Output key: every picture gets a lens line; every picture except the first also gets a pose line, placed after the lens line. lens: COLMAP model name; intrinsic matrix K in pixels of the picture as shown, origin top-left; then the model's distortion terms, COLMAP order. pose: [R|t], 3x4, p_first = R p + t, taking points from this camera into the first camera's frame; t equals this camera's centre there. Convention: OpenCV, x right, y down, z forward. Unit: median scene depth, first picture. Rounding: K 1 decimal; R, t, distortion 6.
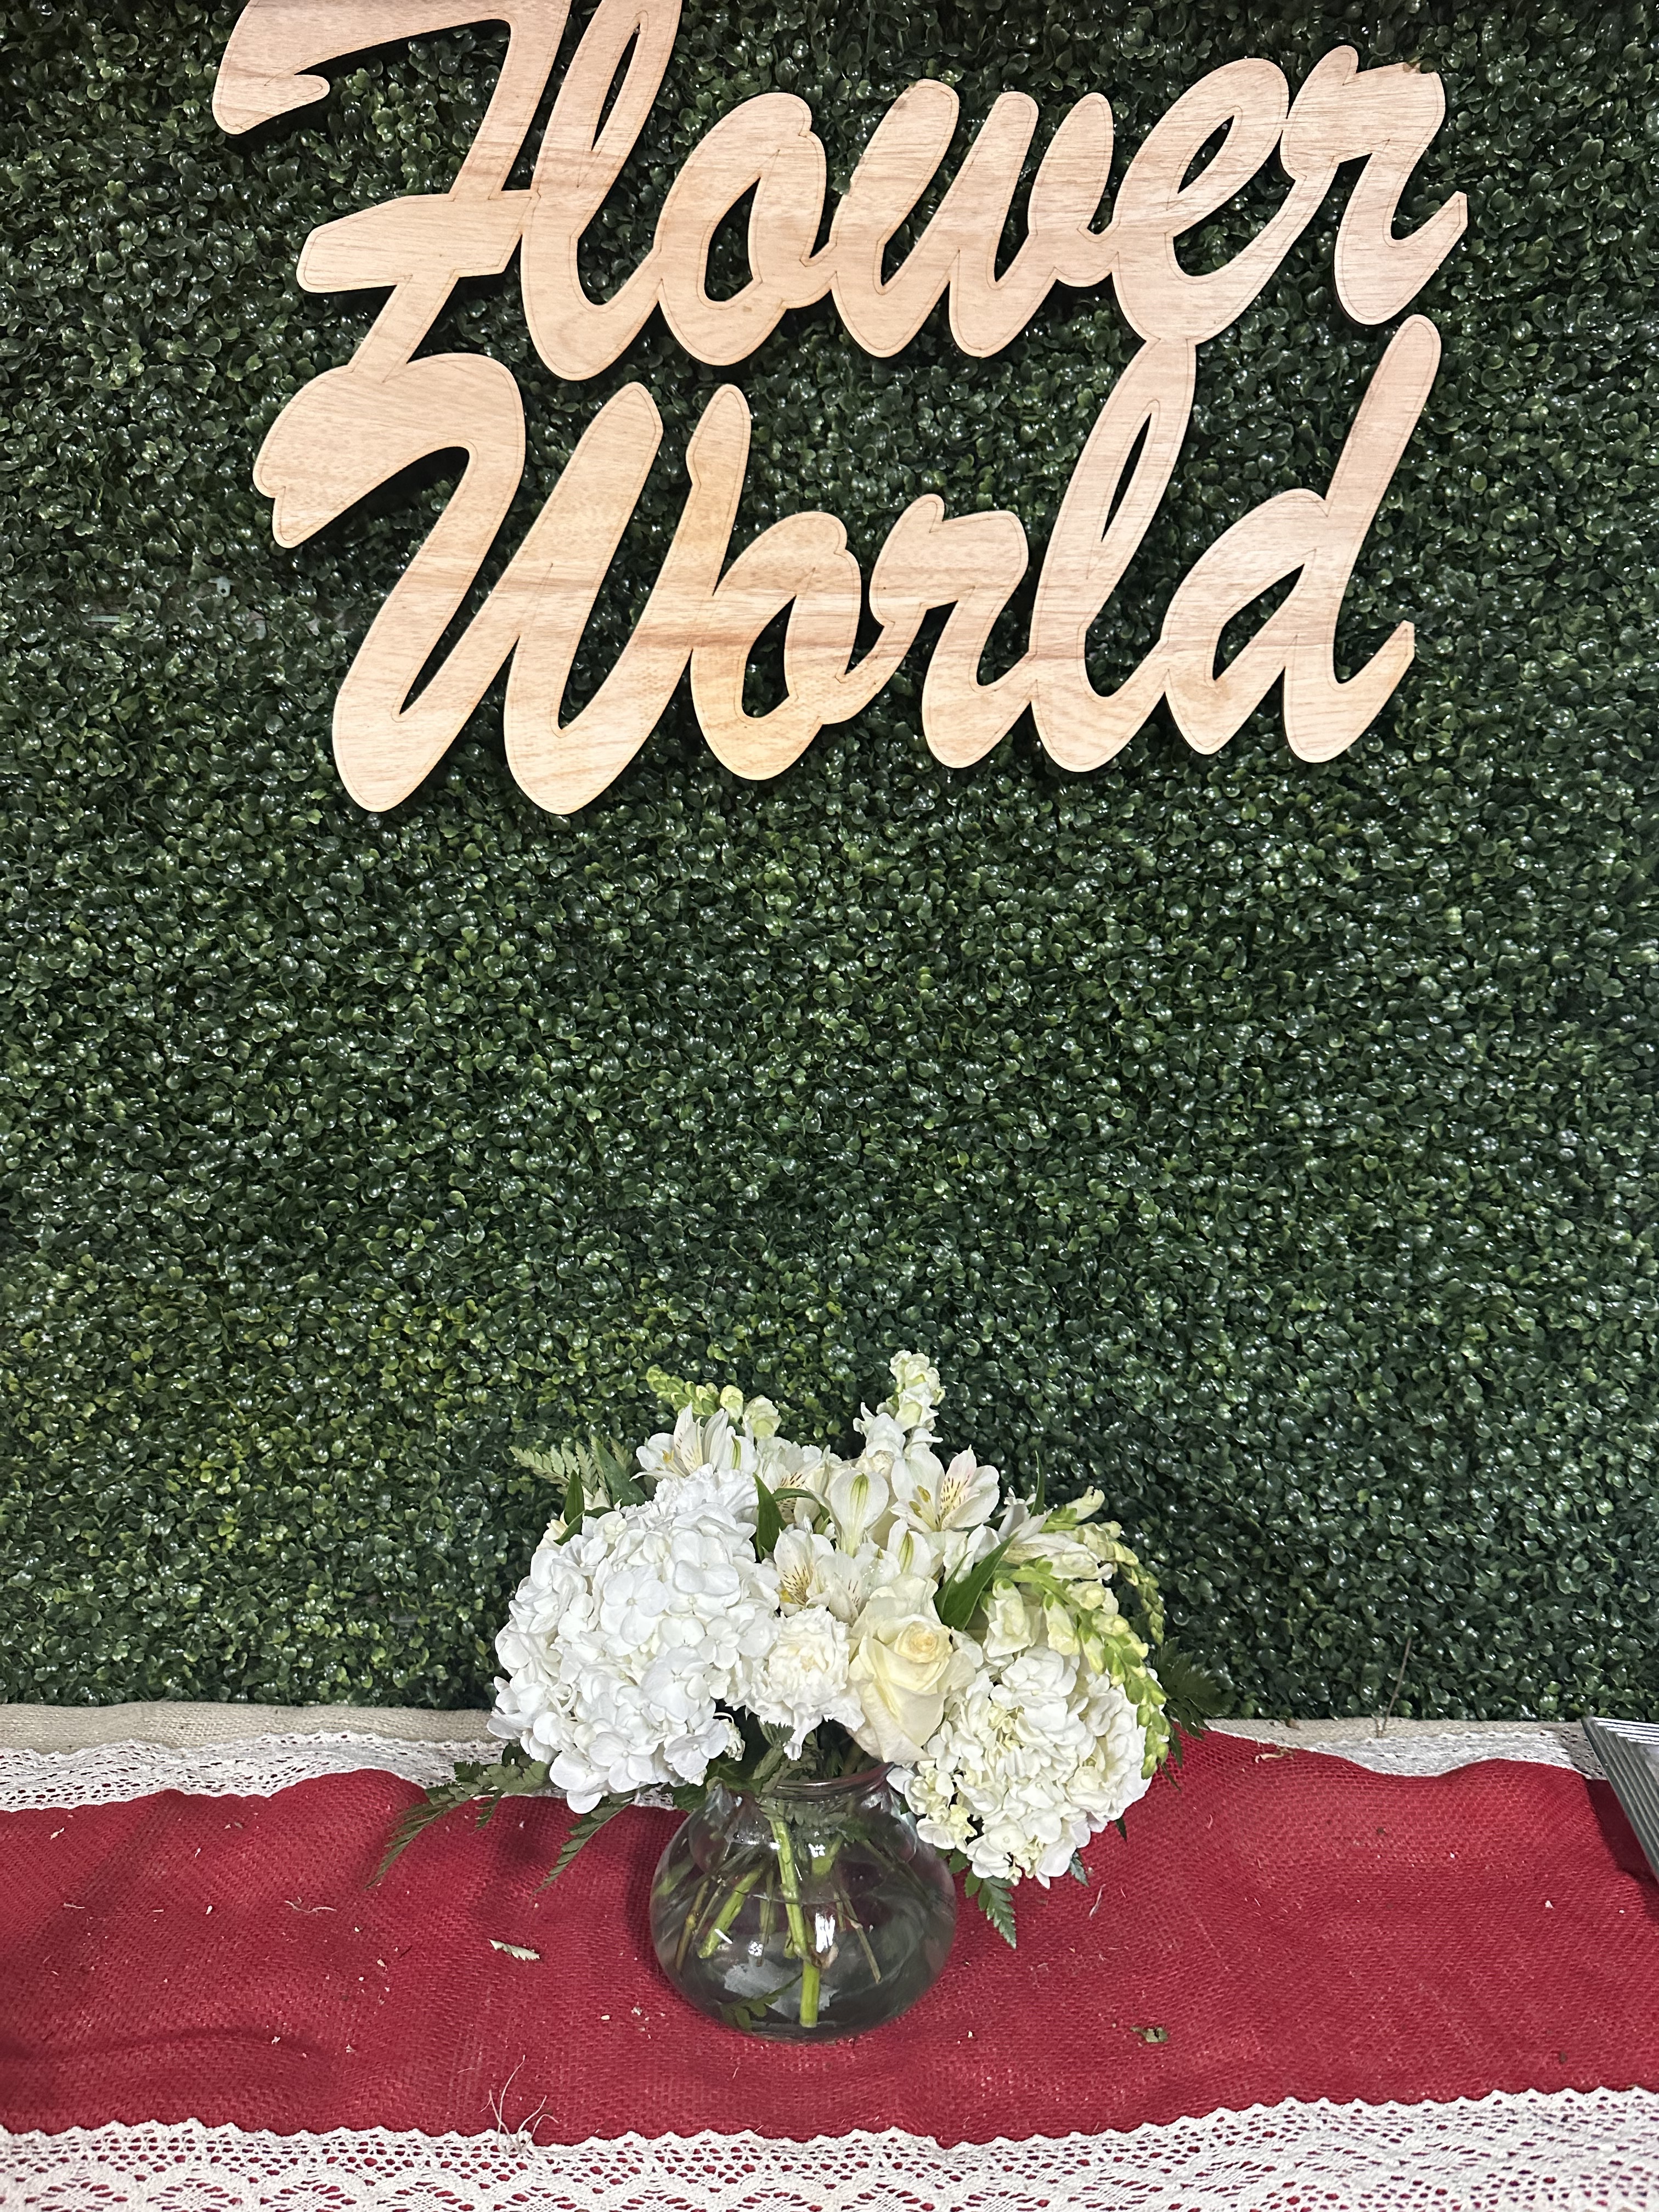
lens RADIAL K [[1582.1, 0, 820.9], [0, 1582.1, 1102.2], [0, 0, 1]] dist [0.025745, -0.037343]
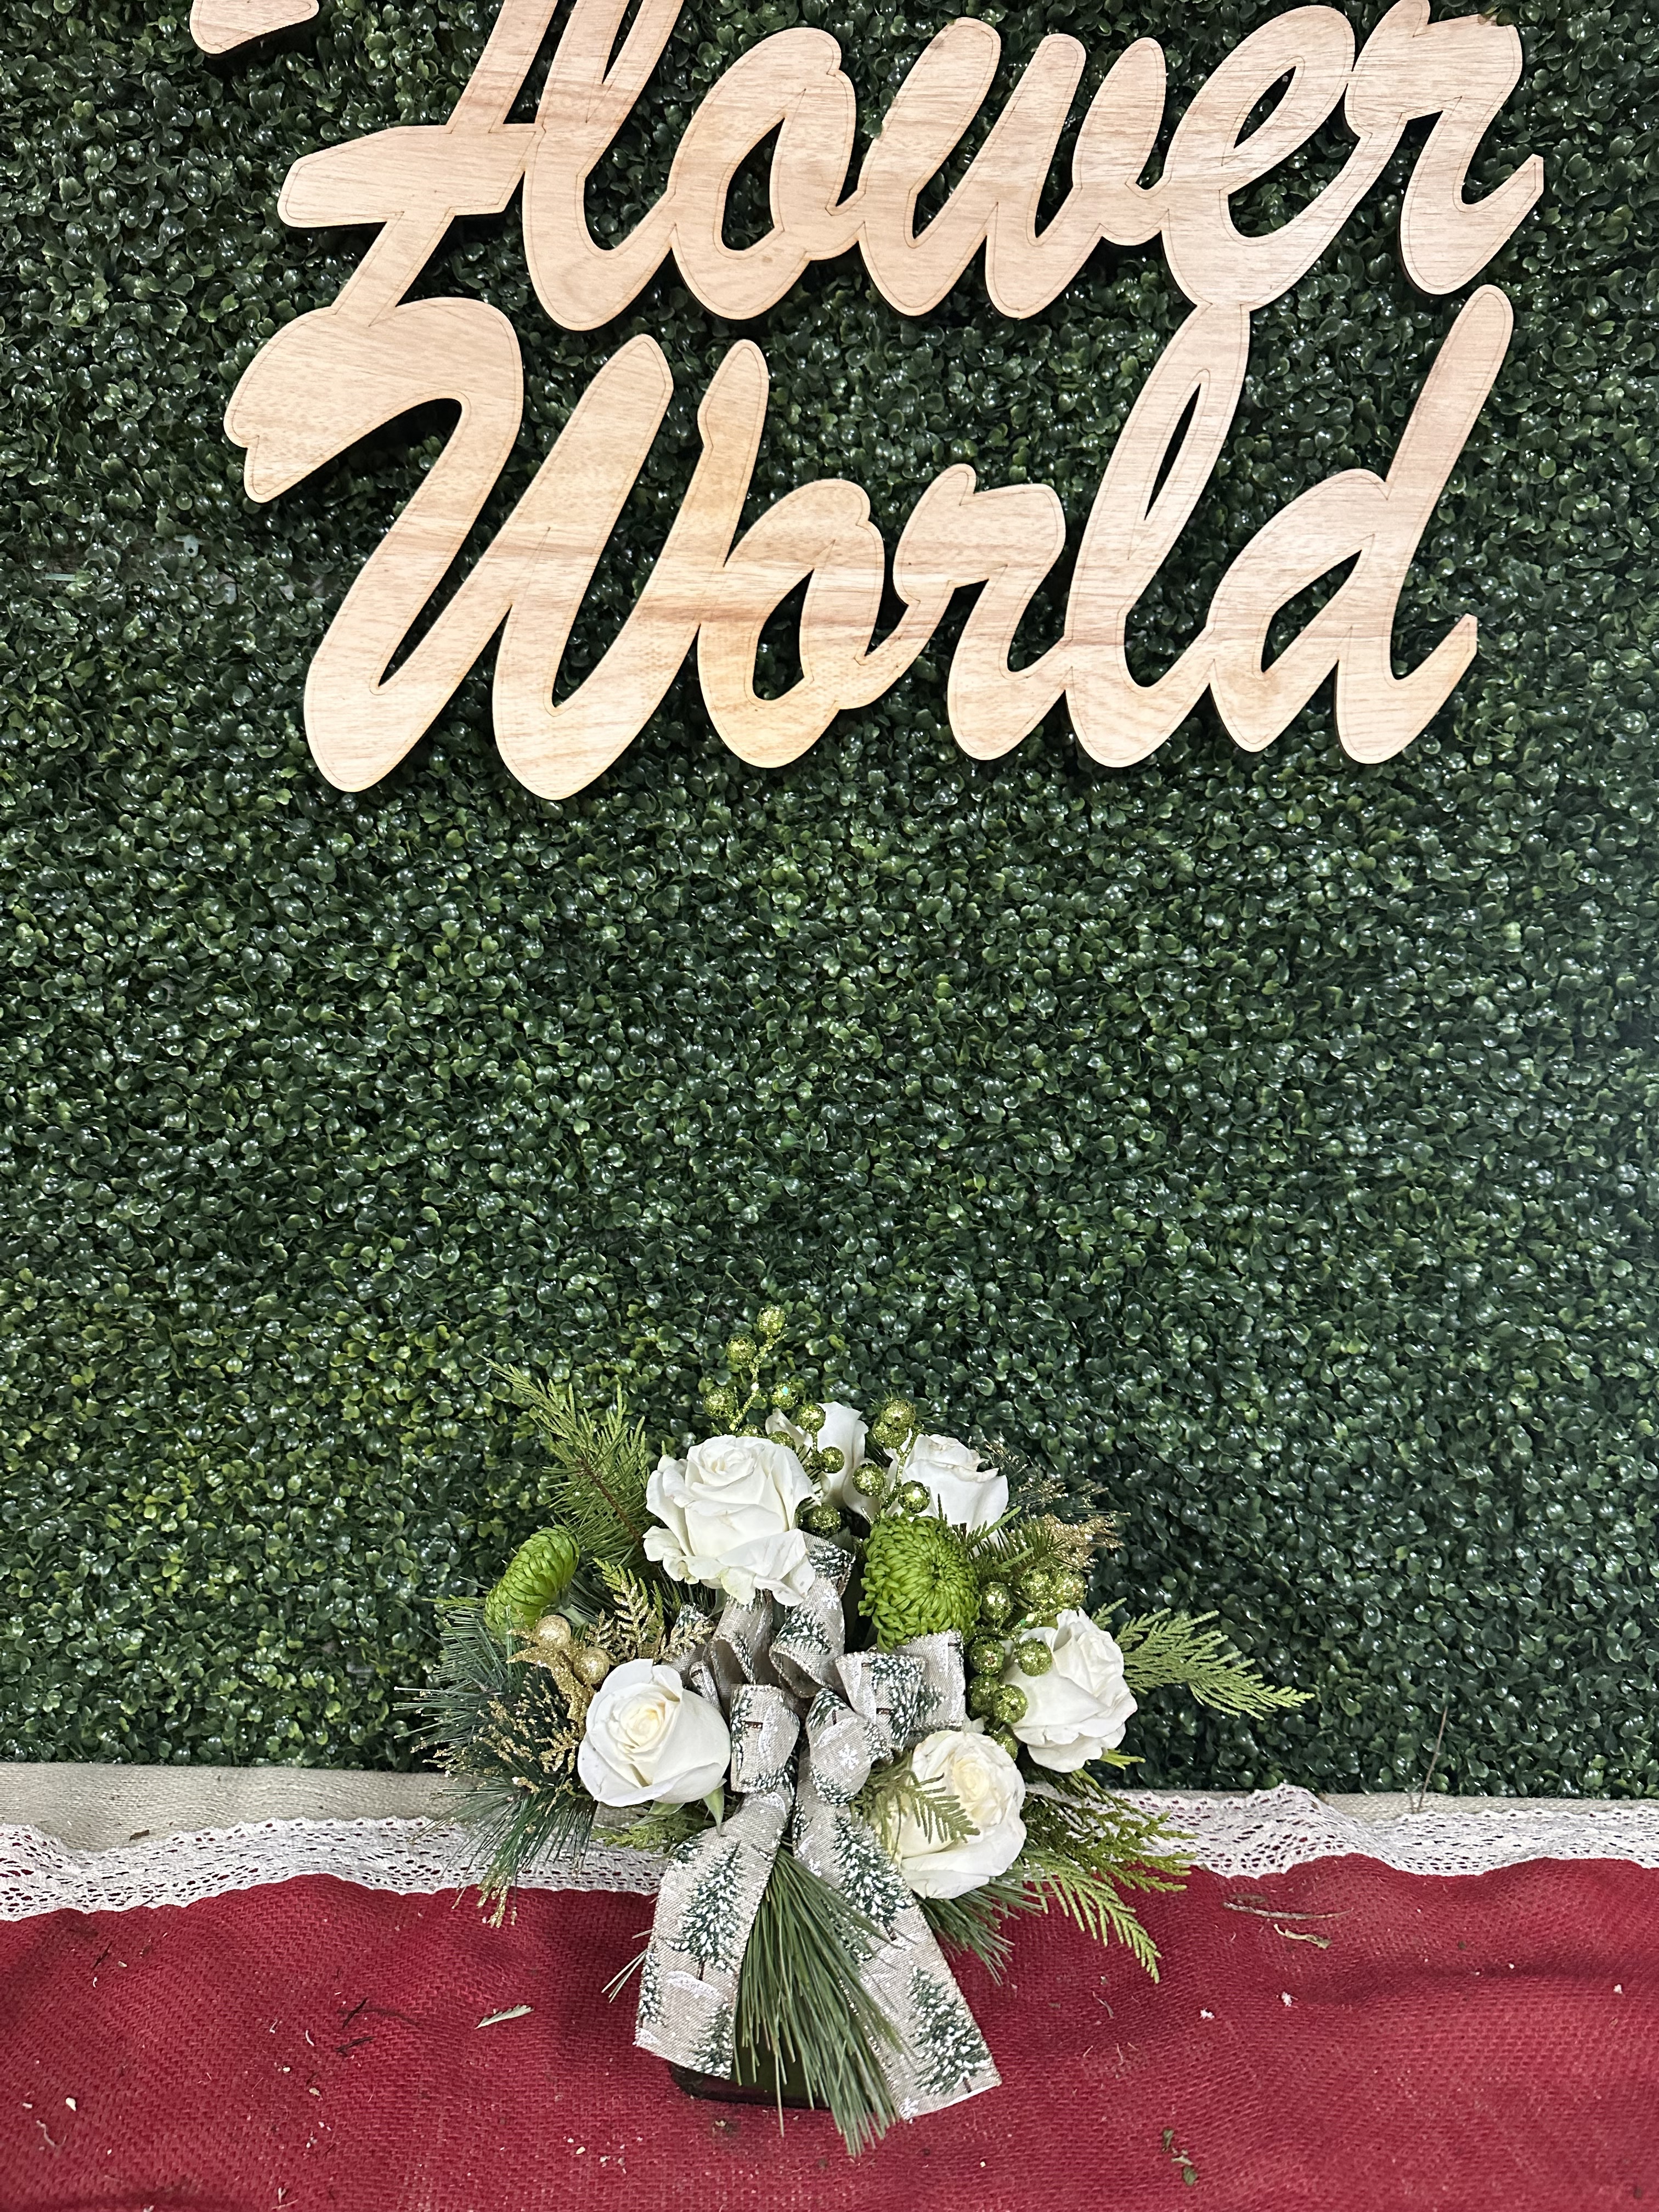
lens RADIAL K [[1600.5, 0, 832.5], [0, 1600.5, 1097.5], [0, 0, 1]] dist [0.016655, -0.024517]
pose [[0.999656, 0.020093, 0.016839, -0.013900], [-0.019933, 0.999755, -0.009636, -0.003415], [-0.017029, 0.009297, 0.999812, 0.068565]]
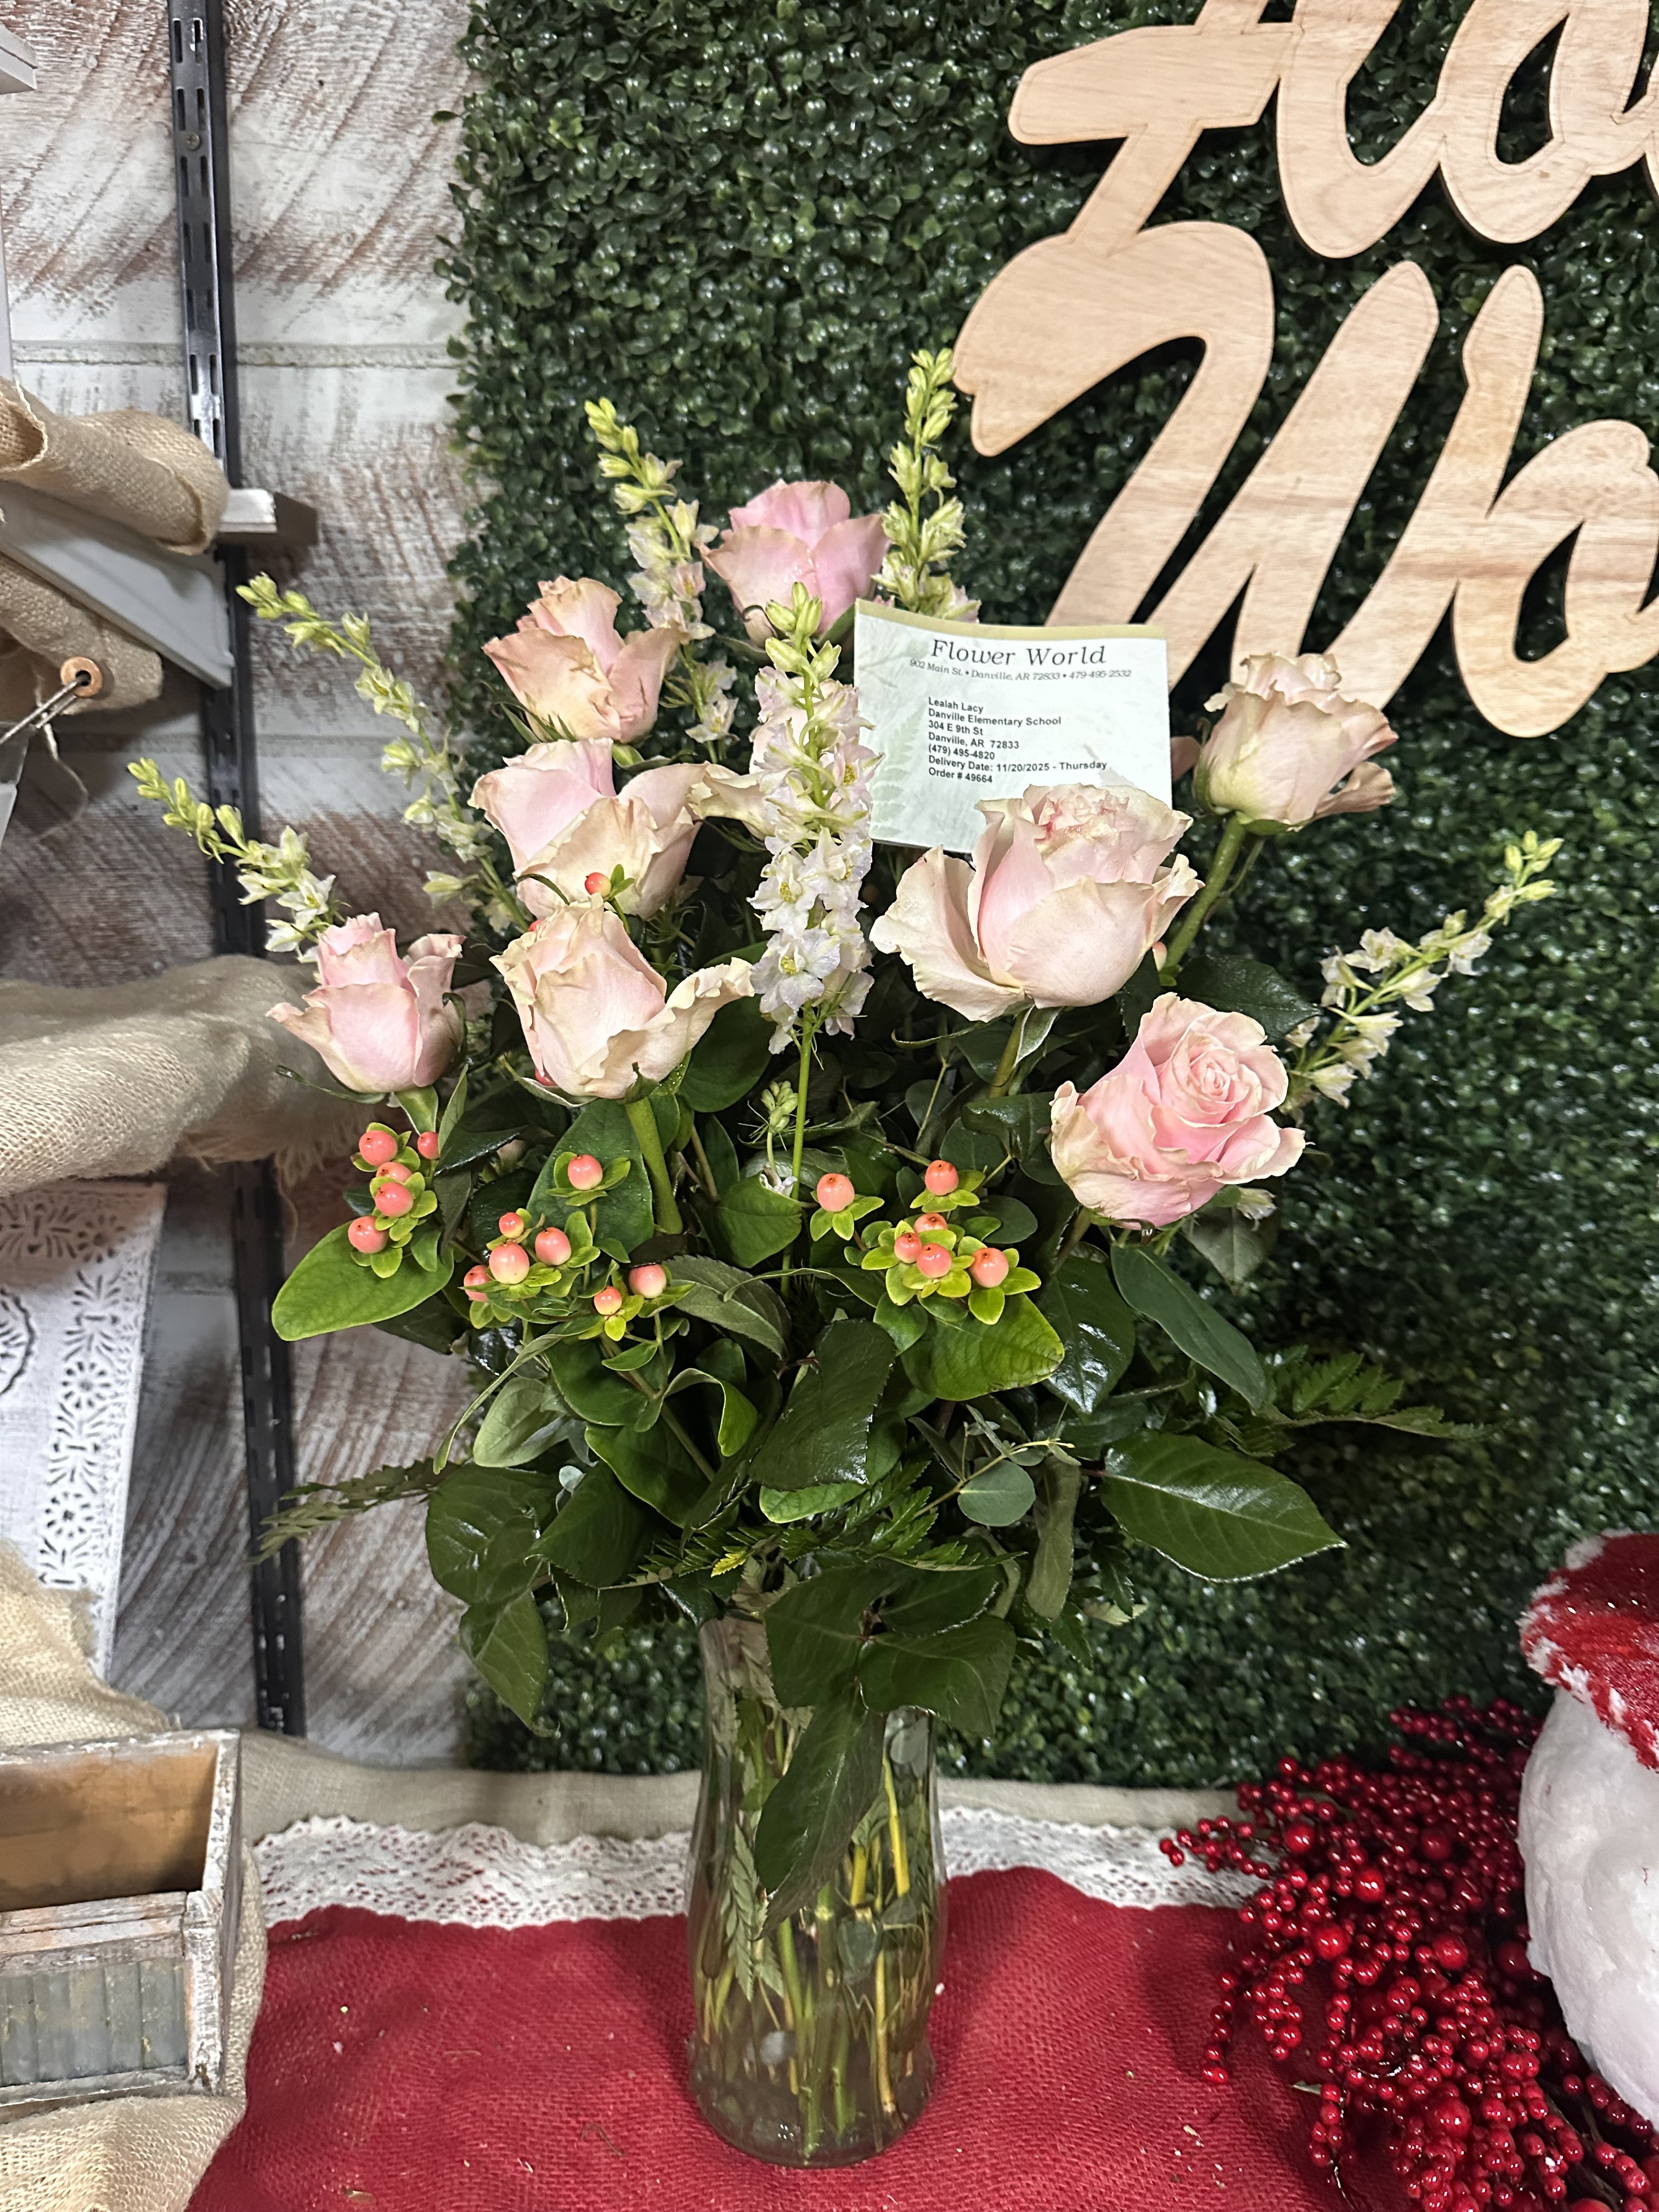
lens RADIAL K [[1593.7, 0, 825.7], [0, 1593.7, 1092.7], [0, 0, 1]] dist [0.016393, -0.030210]
pose [[0.999860, 0.015316, 0.006790, -0.410909], [-0.015606, 0.998869, 0.044915, -0.046922], [-0.006094, -0.045015, 0.998968, 0.138430]]
